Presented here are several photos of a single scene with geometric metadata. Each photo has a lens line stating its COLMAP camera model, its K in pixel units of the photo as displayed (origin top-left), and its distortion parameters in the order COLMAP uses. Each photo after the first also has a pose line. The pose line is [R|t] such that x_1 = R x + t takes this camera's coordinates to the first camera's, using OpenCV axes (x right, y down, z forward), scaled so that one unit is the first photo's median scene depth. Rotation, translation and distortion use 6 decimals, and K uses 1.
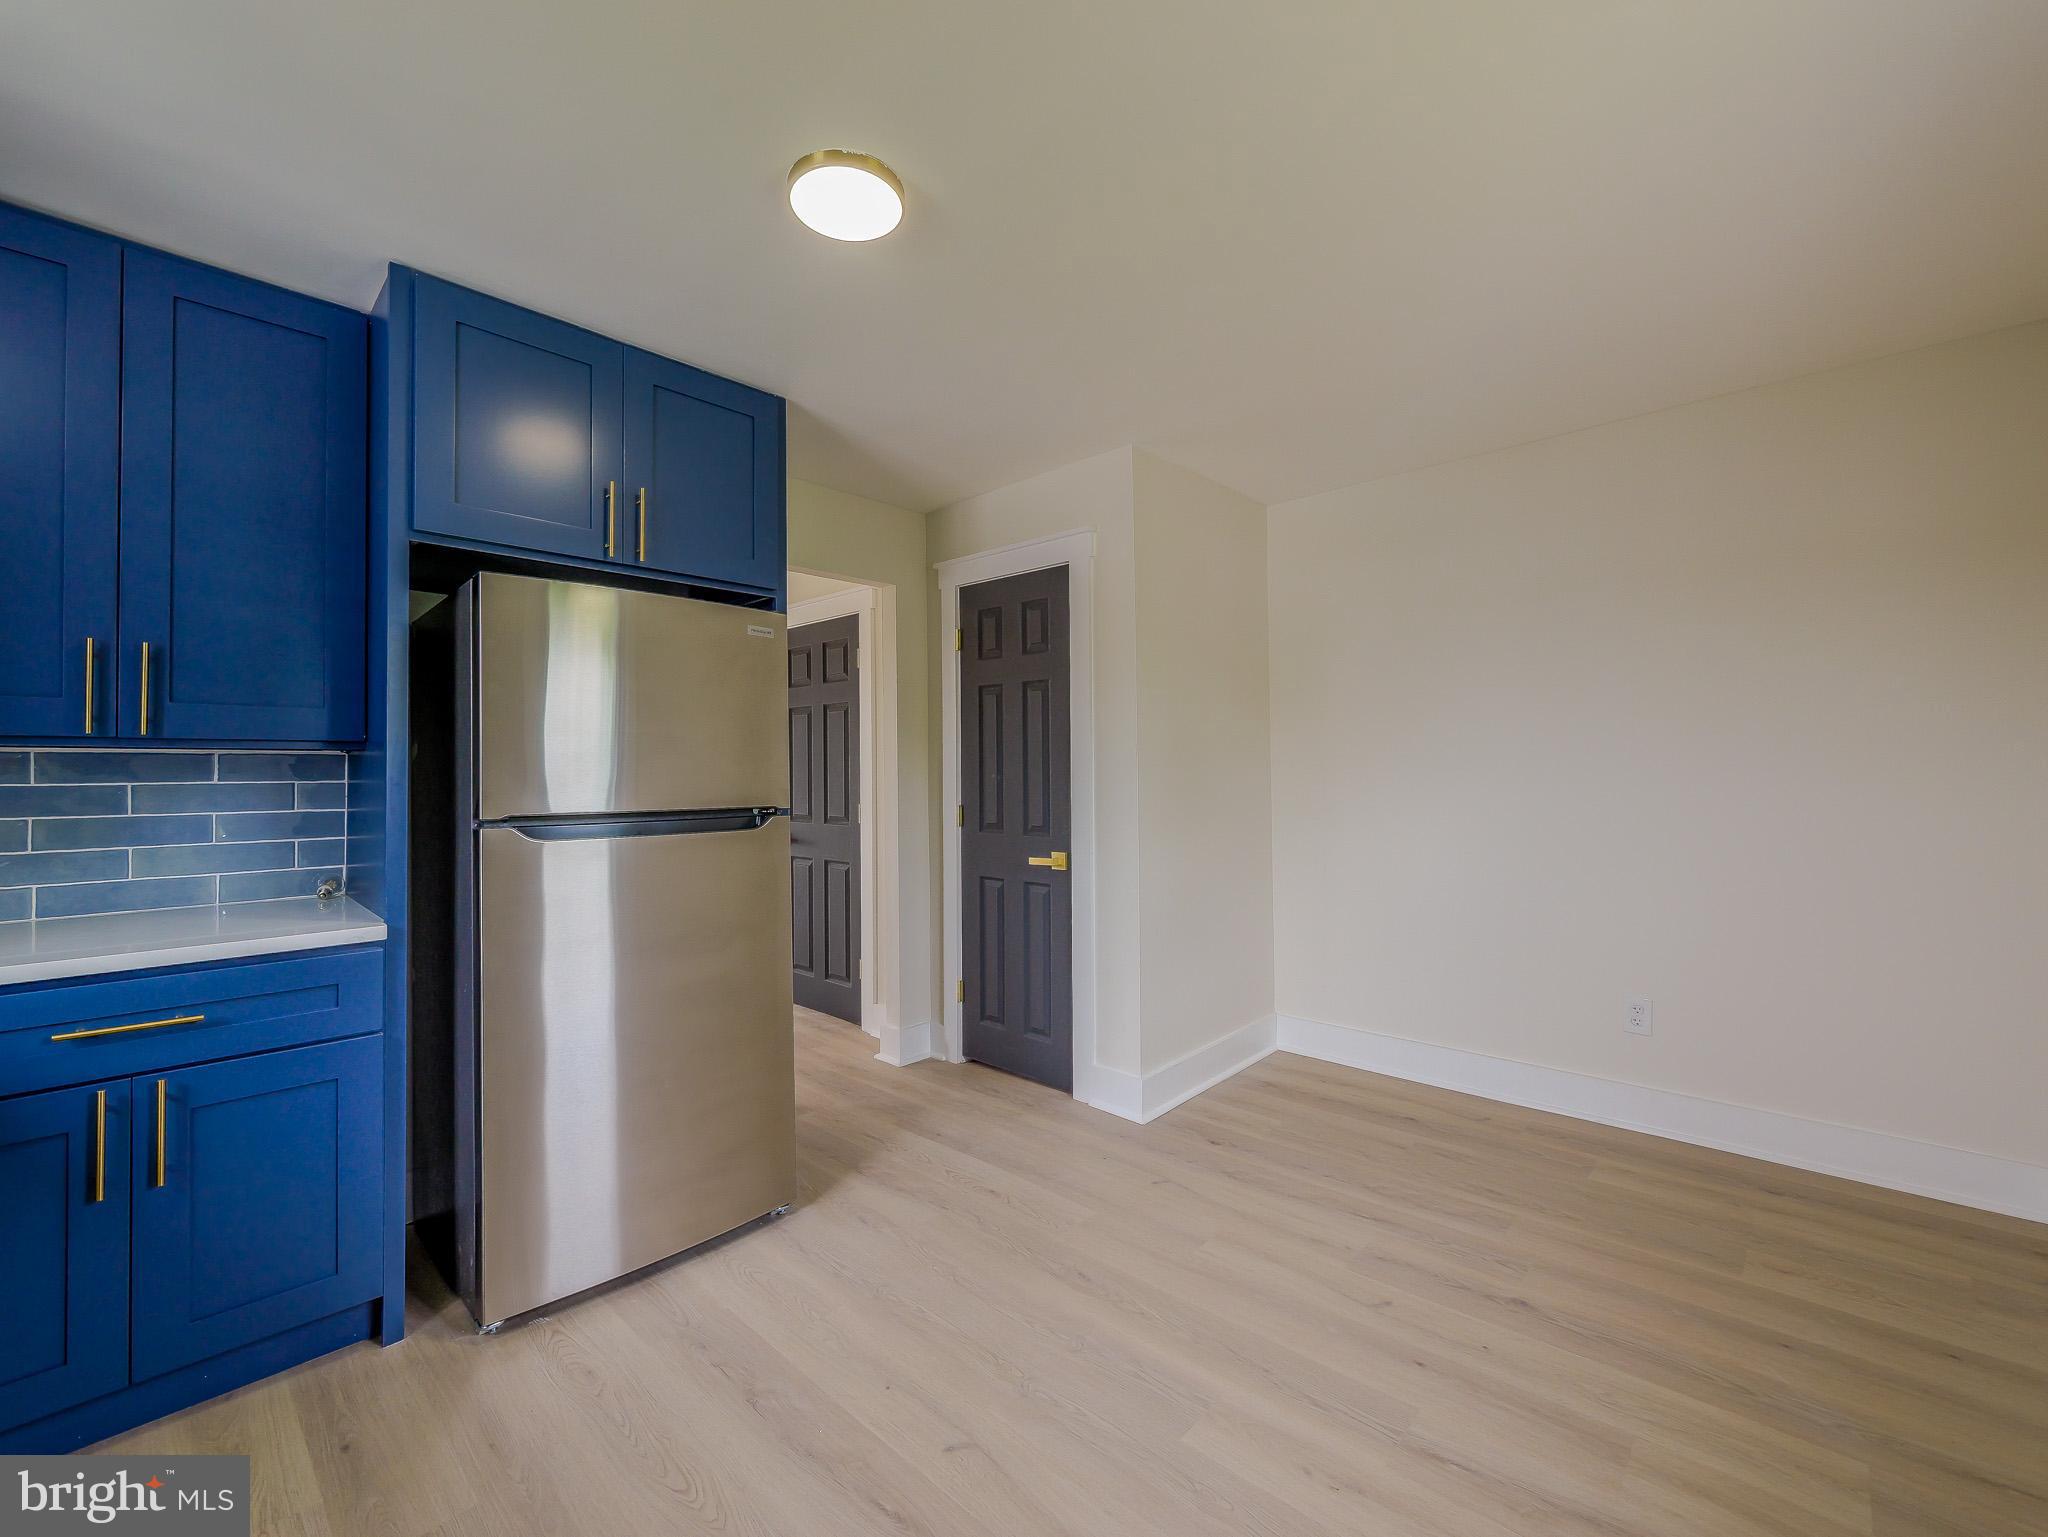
lens RADIAL K [[853.9, 0, 1016.7], [0, 853.9, 758.8], [0, 0, 1]] dist [-0.005362, 0.000121]
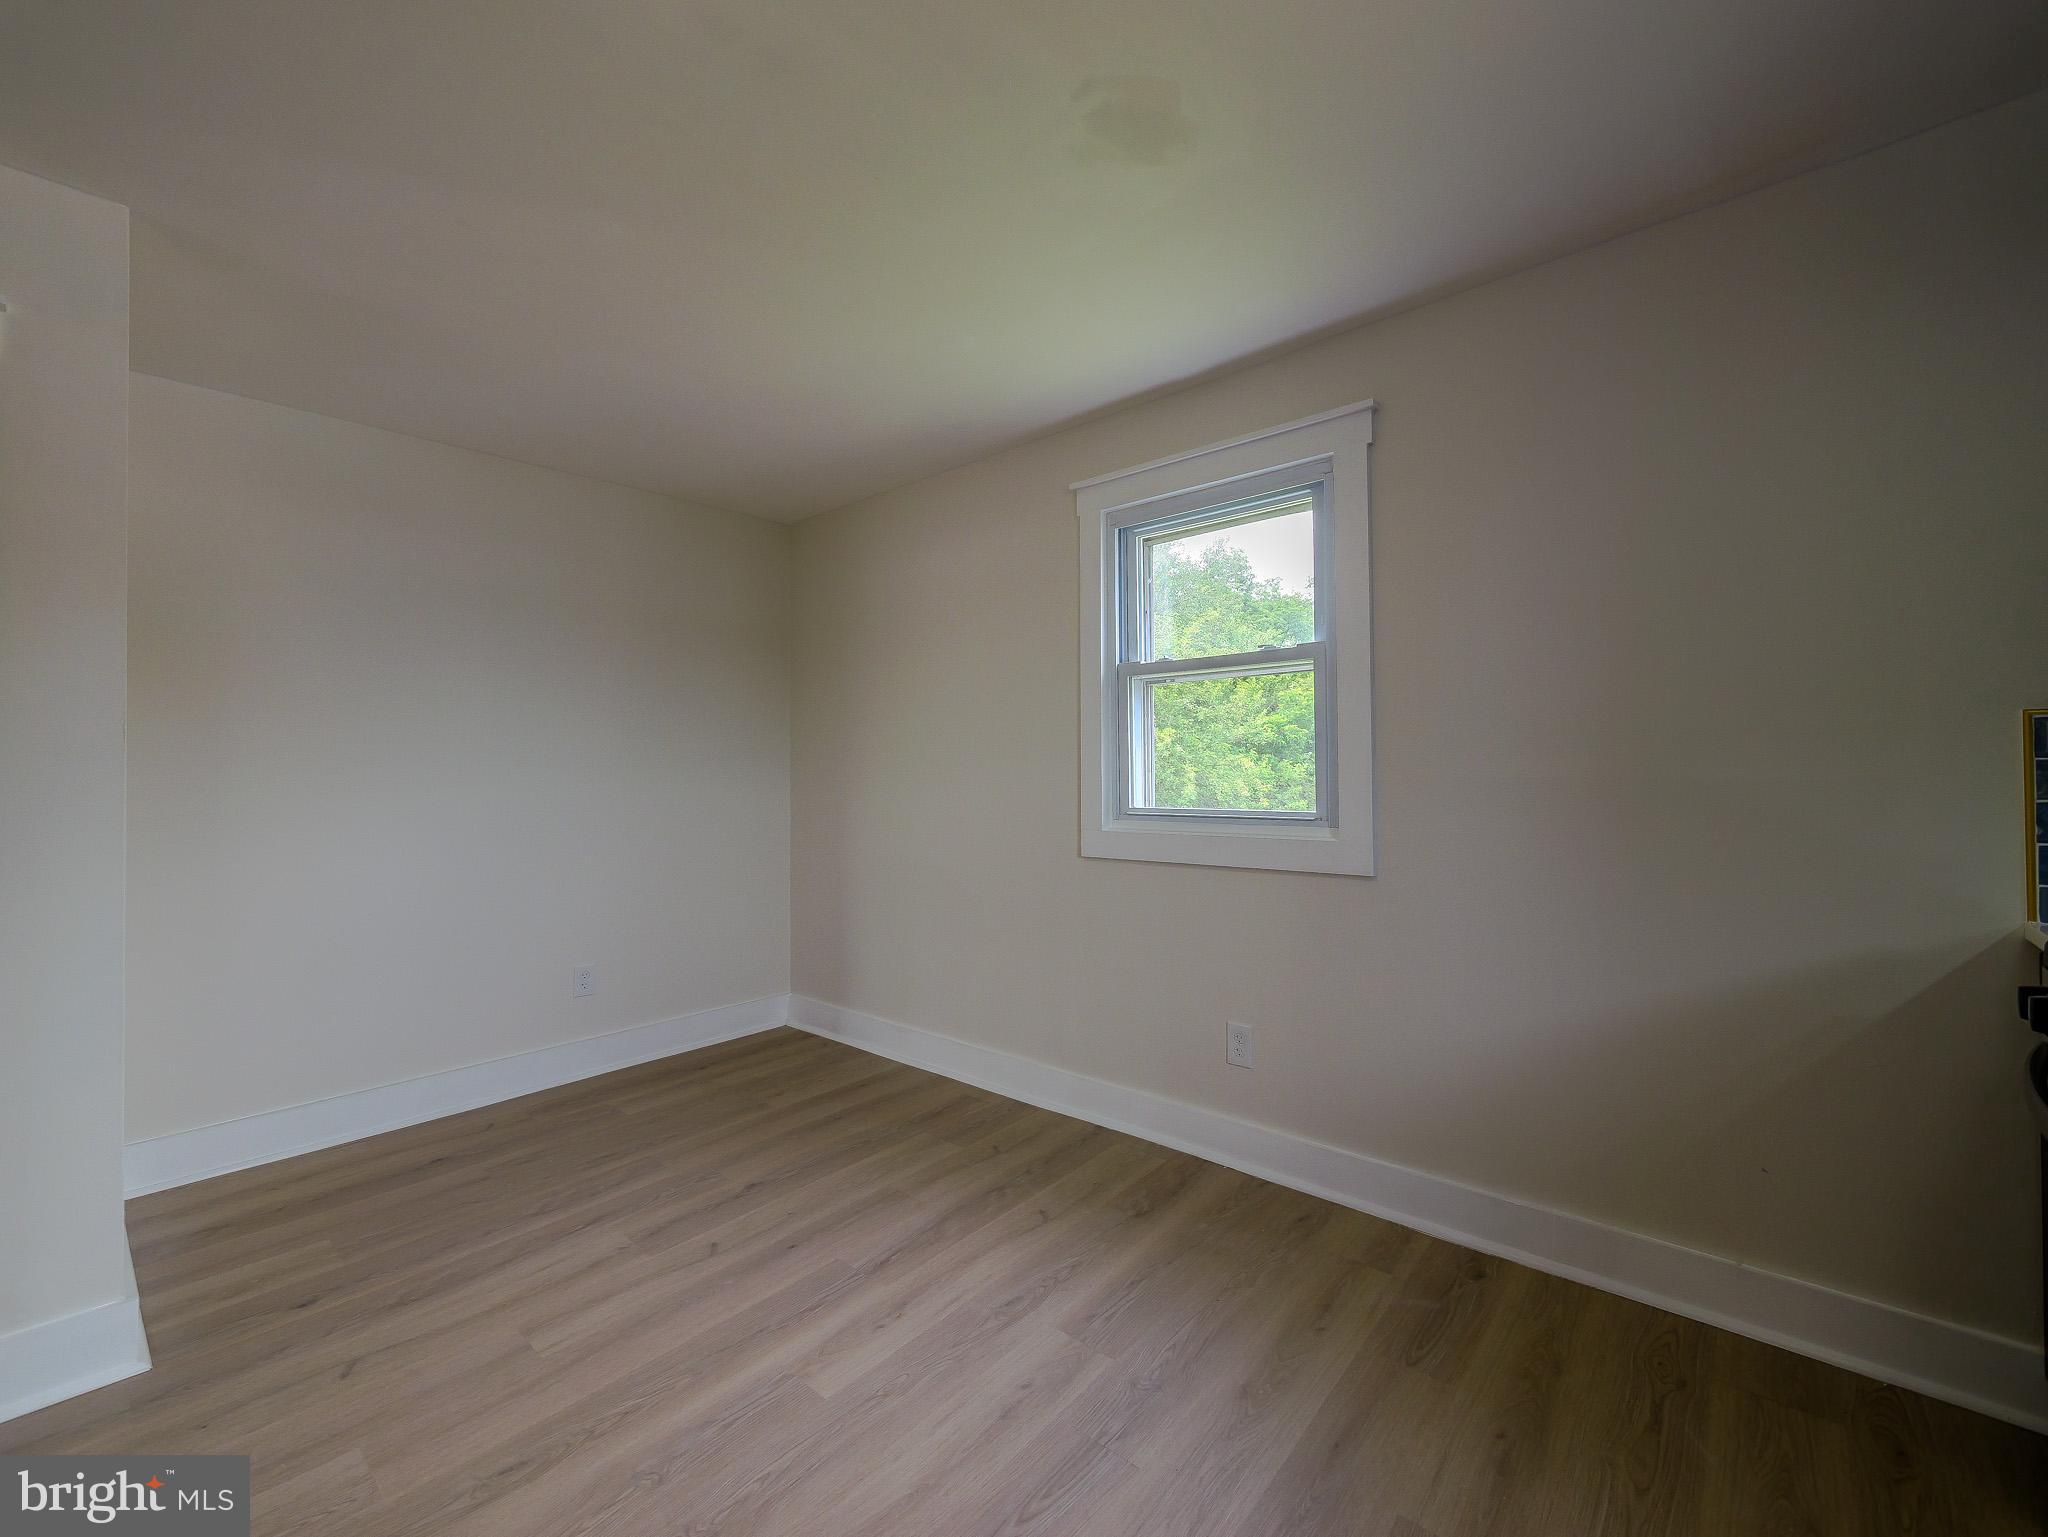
lens RADIAL K [[853.9, 0, 1016.7], [0, 853.9, 758.8], [0, 0, 1]] dist [-0.005362, 0.000121]
pose [[-0.031214, 0.023850, 0.999228, -0.583369], [-0.004676, 0.999701, -0.024008, 0.023399], [-0.999502, -0.005422, -0.031093, 0.530338]]
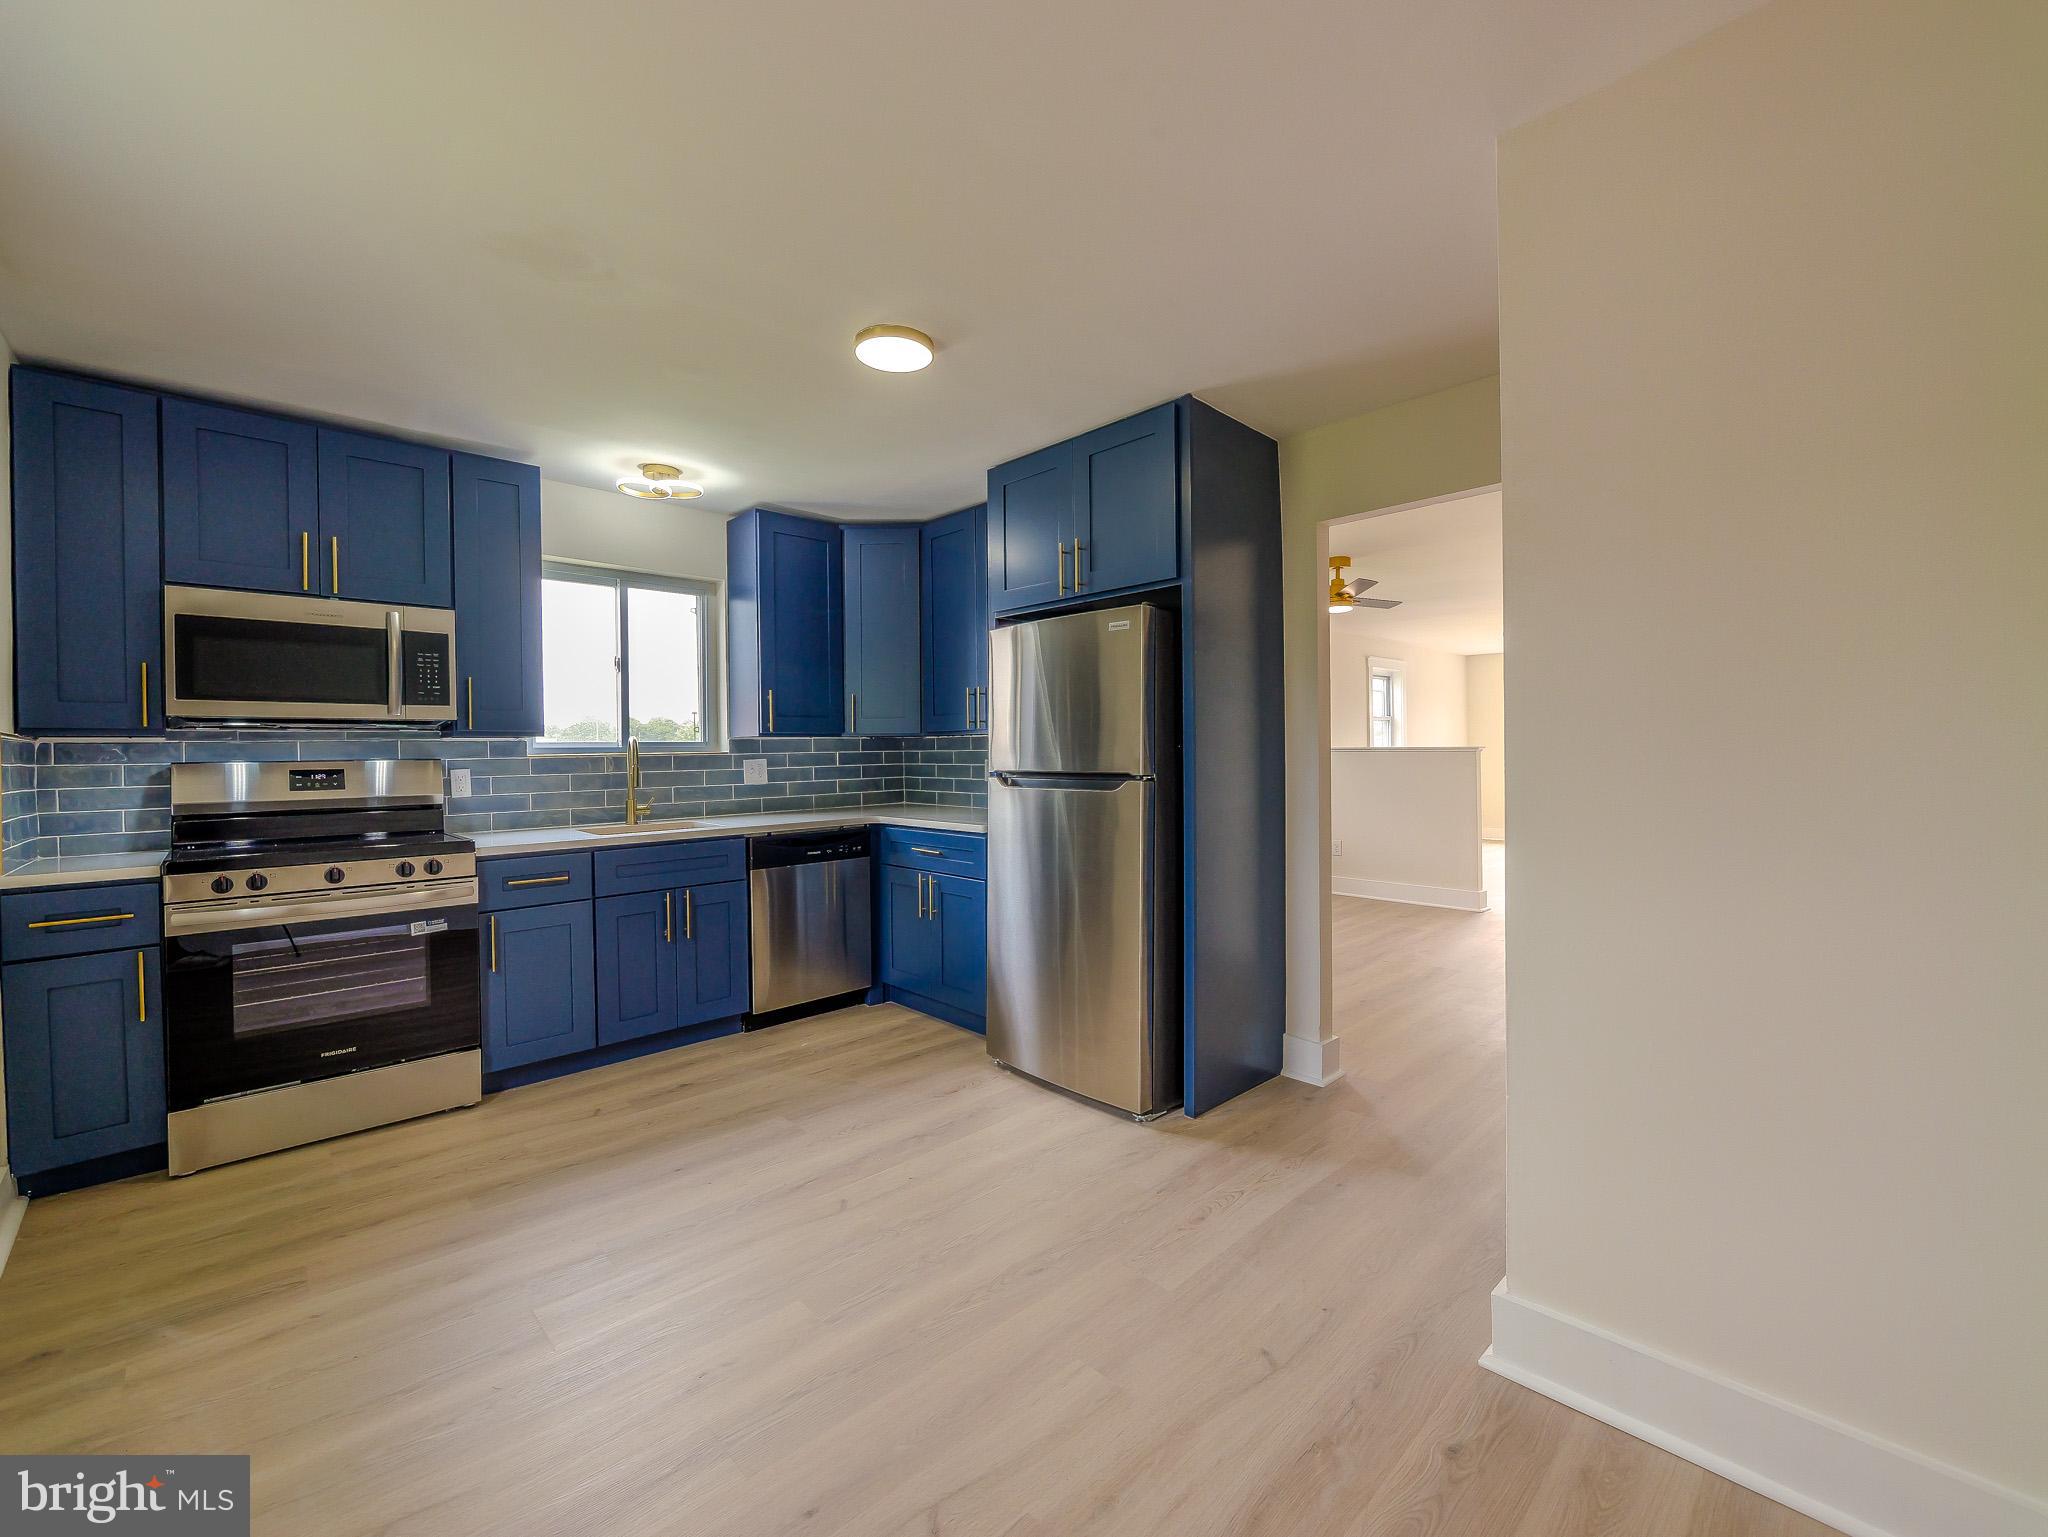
lens RADIAL K [[853.9, 0, 1016.7], [0, 853.9, 758.8], [0, 0, 1]] dist [-0.005362, 0.000121]
pose [[-0.058039, 0.017785, -0.998156, 0.906112], [0.027405, 0.999493, 0.016215, 0.013474], [0.997938, -0.026413, -0.058497, 0.926479]]
